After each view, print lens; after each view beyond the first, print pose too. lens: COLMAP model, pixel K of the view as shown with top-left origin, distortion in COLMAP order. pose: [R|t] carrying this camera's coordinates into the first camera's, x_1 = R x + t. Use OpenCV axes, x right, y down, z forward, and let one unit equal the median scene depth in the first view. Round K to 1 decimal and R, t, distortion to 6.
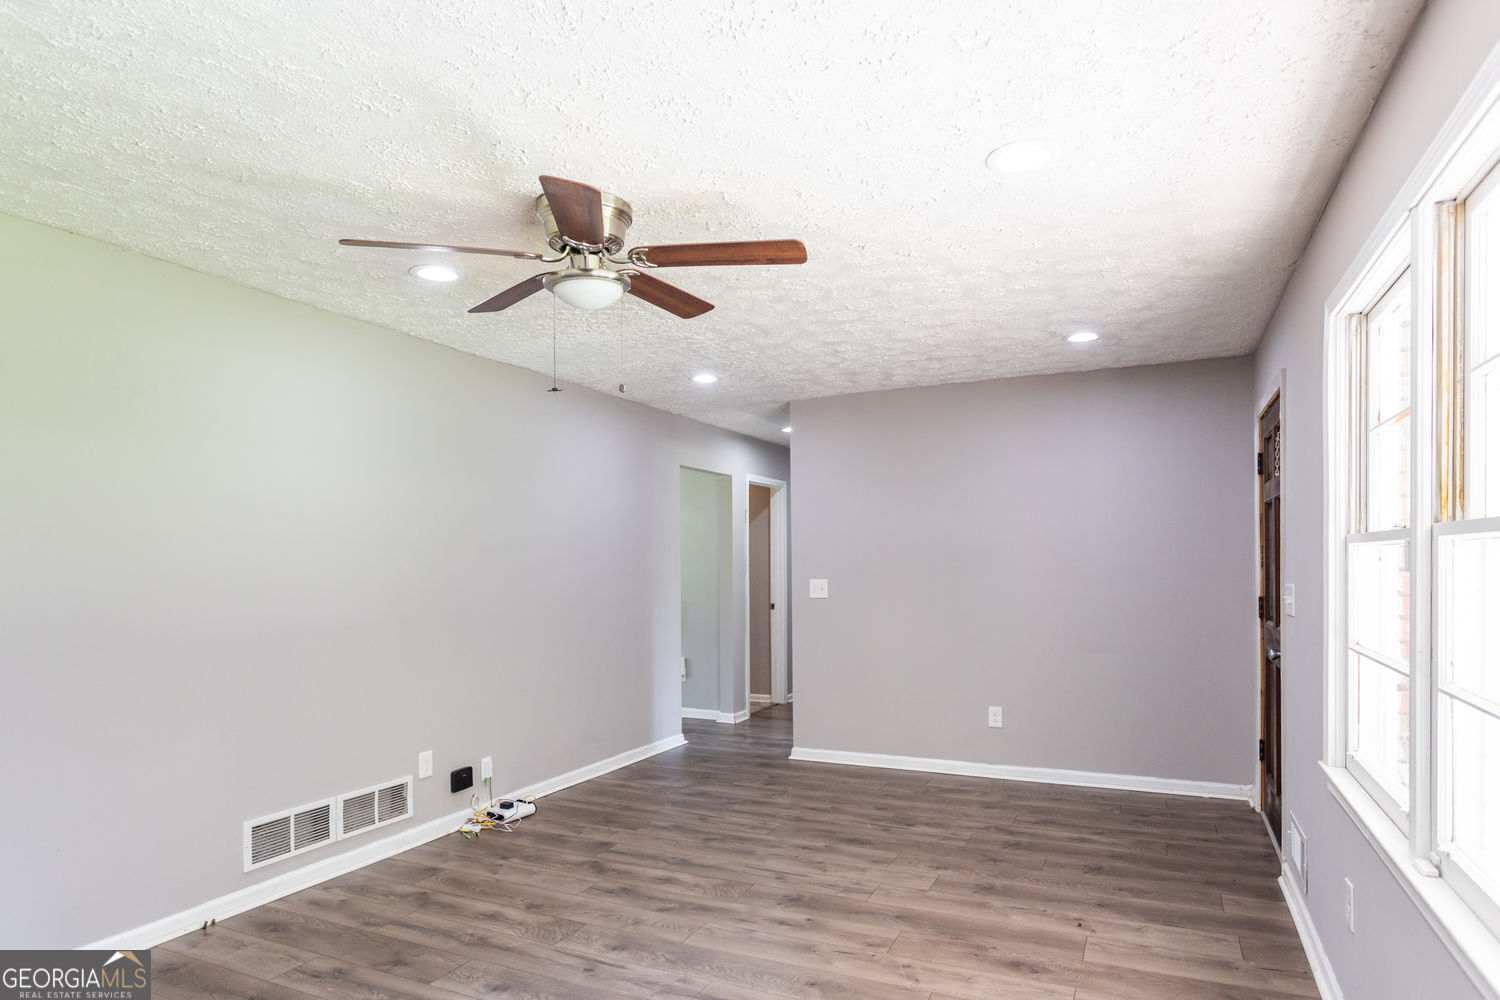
lens RADIAL K [[829.2, 0, 819.2], [0, 829.2, 567.3], [0, 0, 1]] dist [-0.005156, 0.002819]
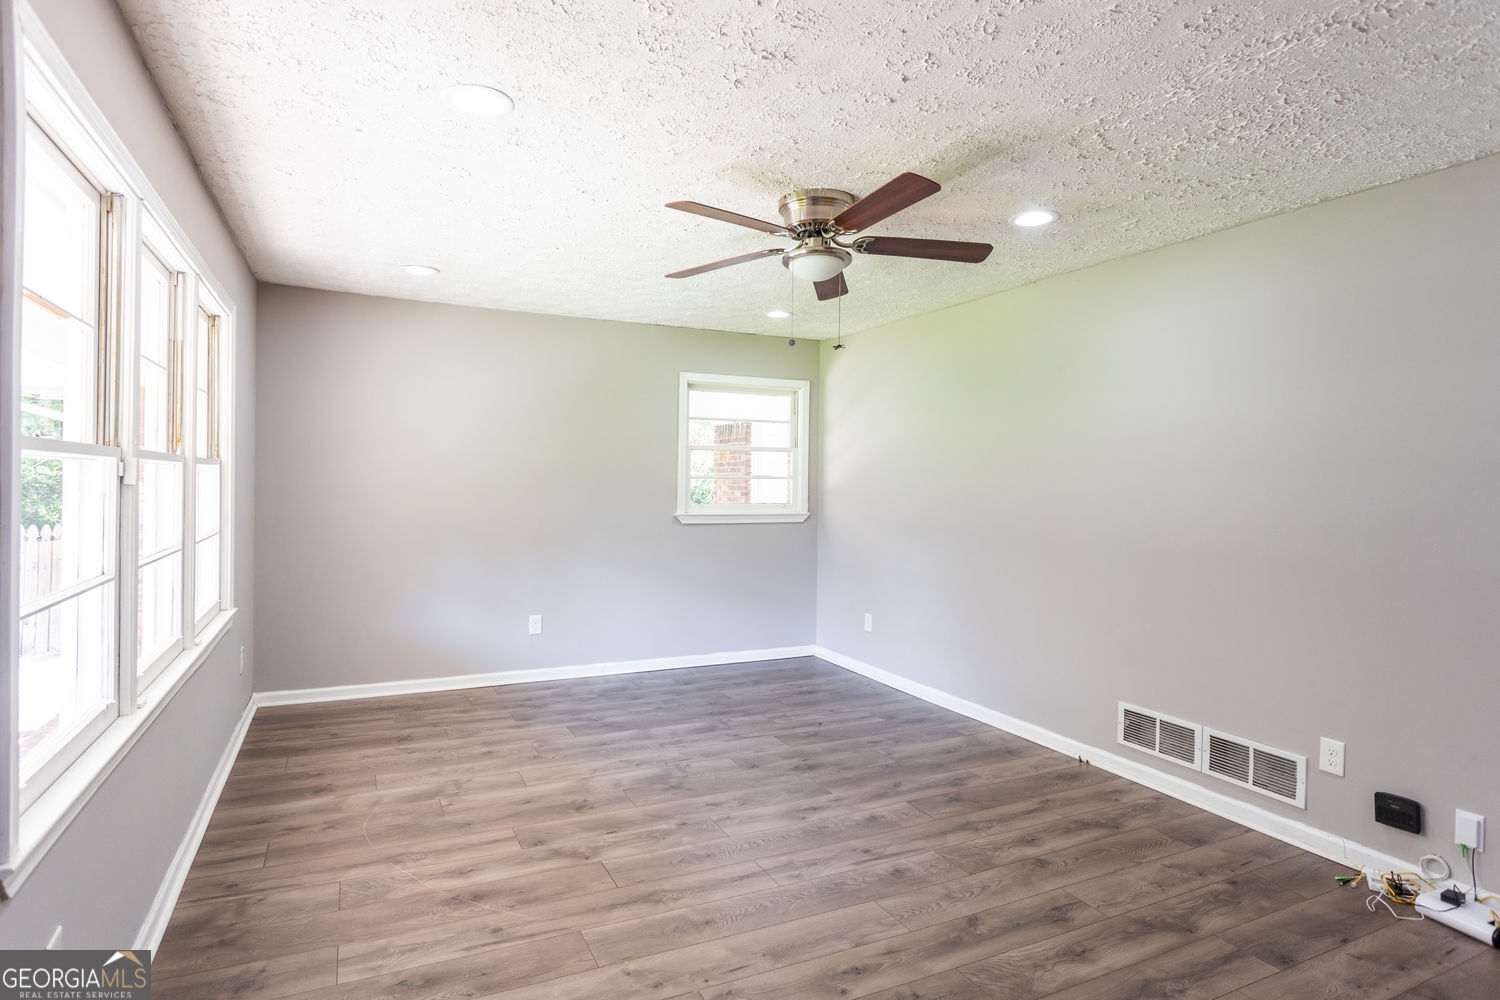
lens RADIAL K [[769.7, 0, 700.0], [0, 769.7, 495.5], [0, 0, 1]] dist [-0.011326, 0.003149]
pose [[-0.692183, 0.006713, -0.721691, 0.443799], [-0.016819, 0.999535, 0.025429, -0.006315], [0.721526, 0.029740, -0.691748, 1.116584]]
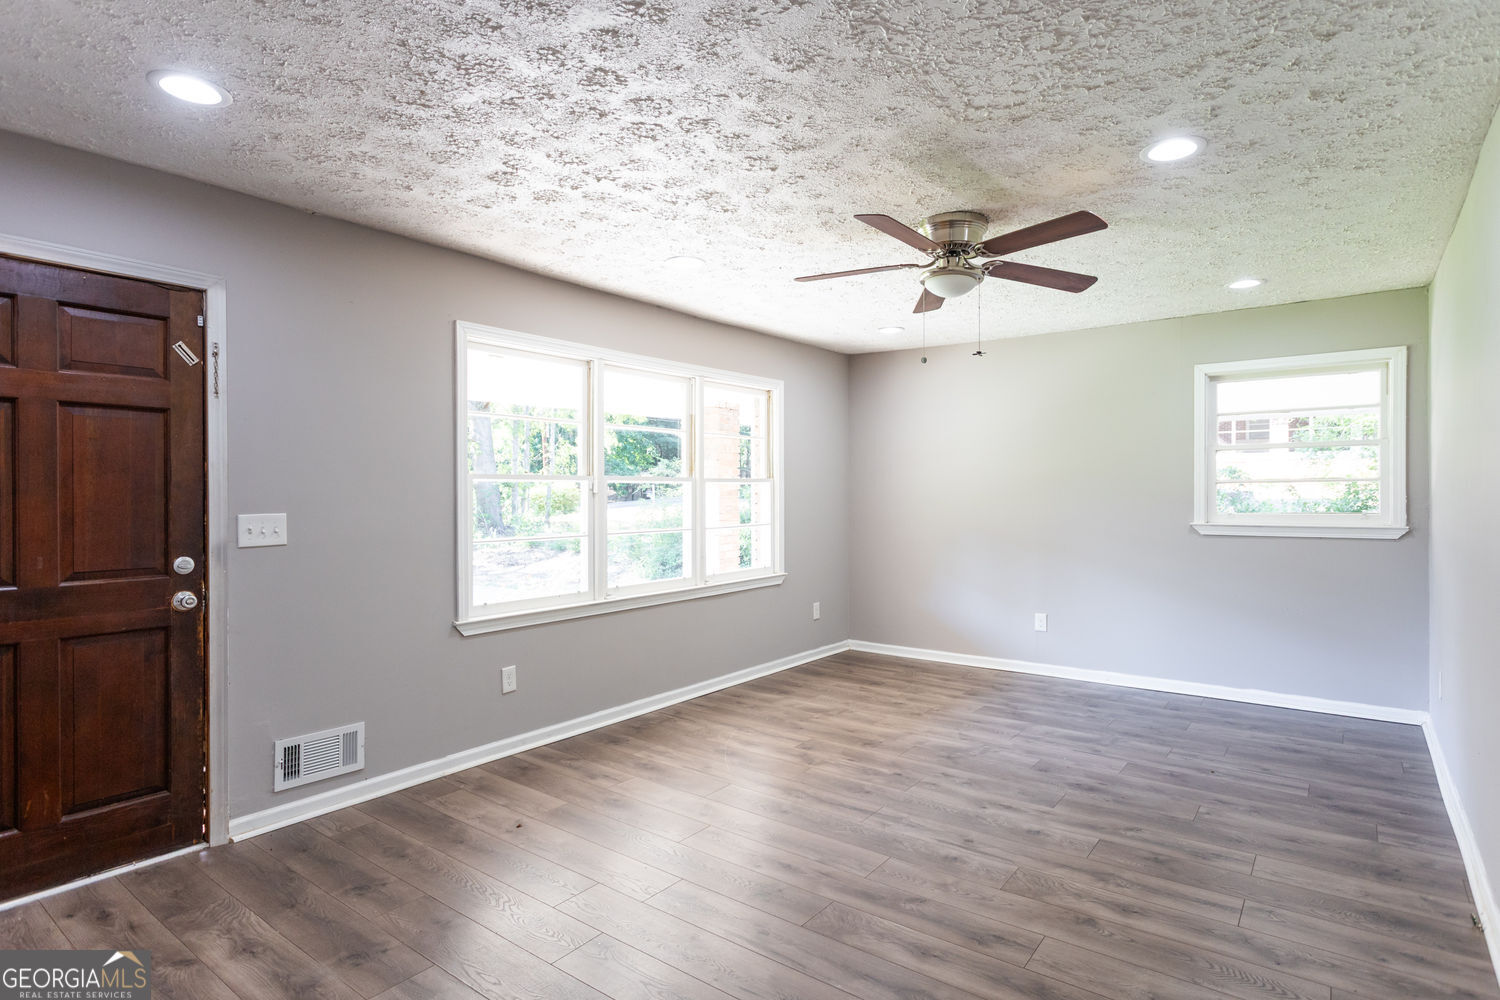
lens RADIAL K [[769.7, 0, 779.1], [0, 769.7, 500.4], [0, 0, 1]] dist [-0.011326, 0.003149]
pose [[-0.969840, 0.005418, 0.243682, -0.207580], [0.010363, 0.999765, 0.019018, -0.004911], [-0.243521, 0.020970, -0.969669, 1.517519]]
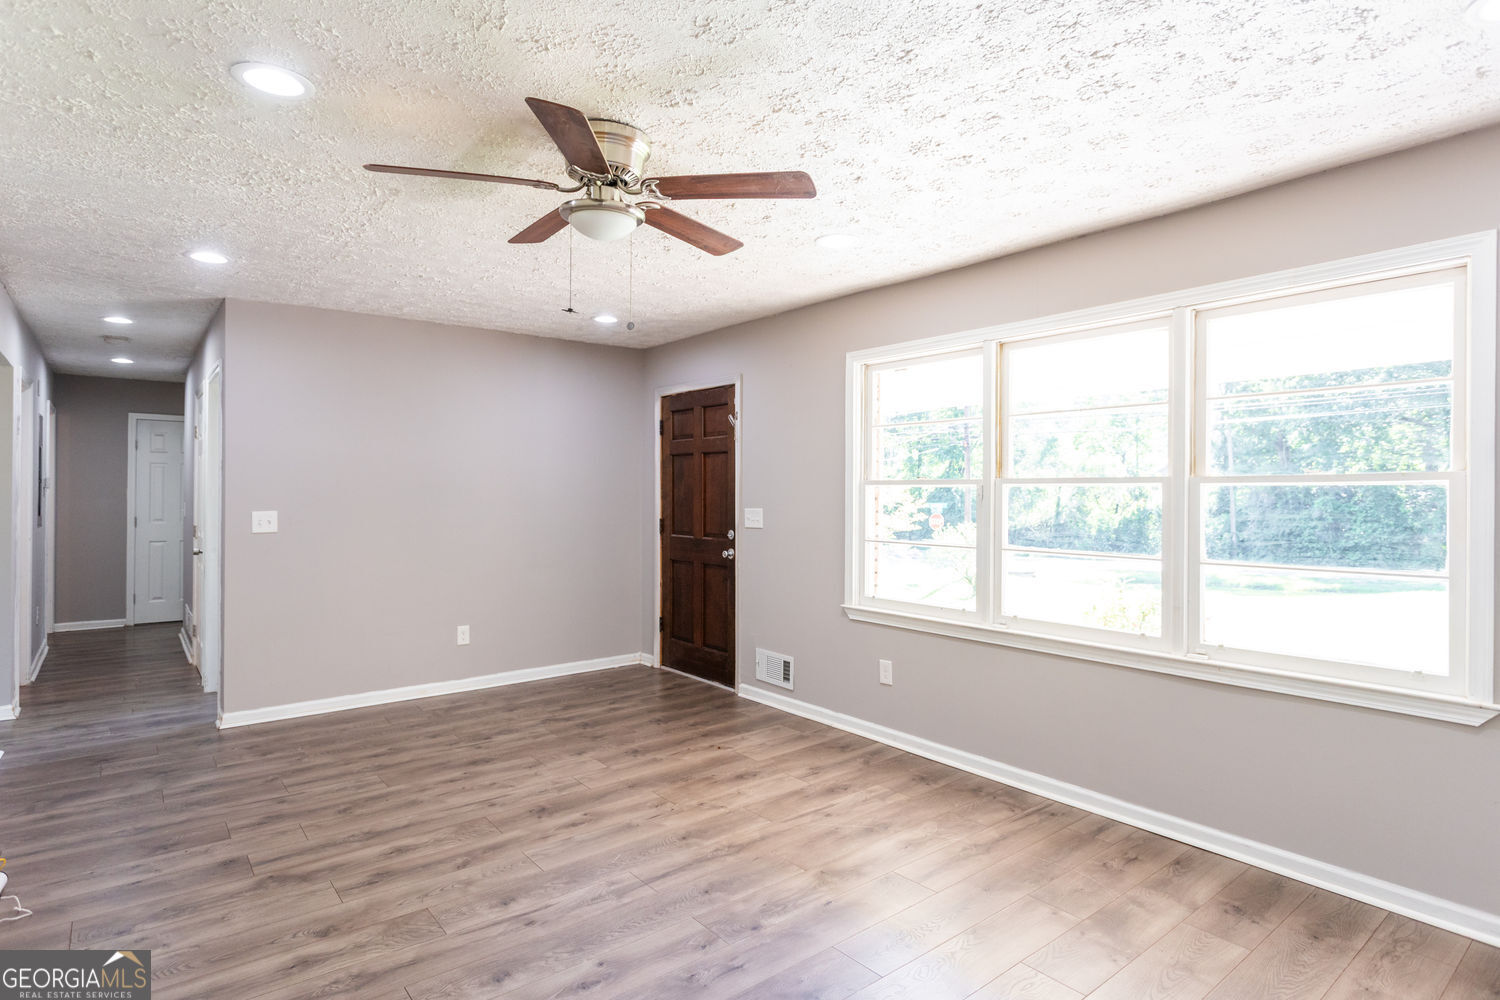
lens RADIAL K [[769.7, 0, 730.4], [0, 769.7, 495.4], [0, 0, 1]] dist [-0.011326, 0.003149]
pose [[0.483173, 0.006378, 0.875502, -0.681284], [-0.001652, 0.999978, -0.006373, 0.003505], [-0.875523, 0.001633, 0.483173, 0.275534]]
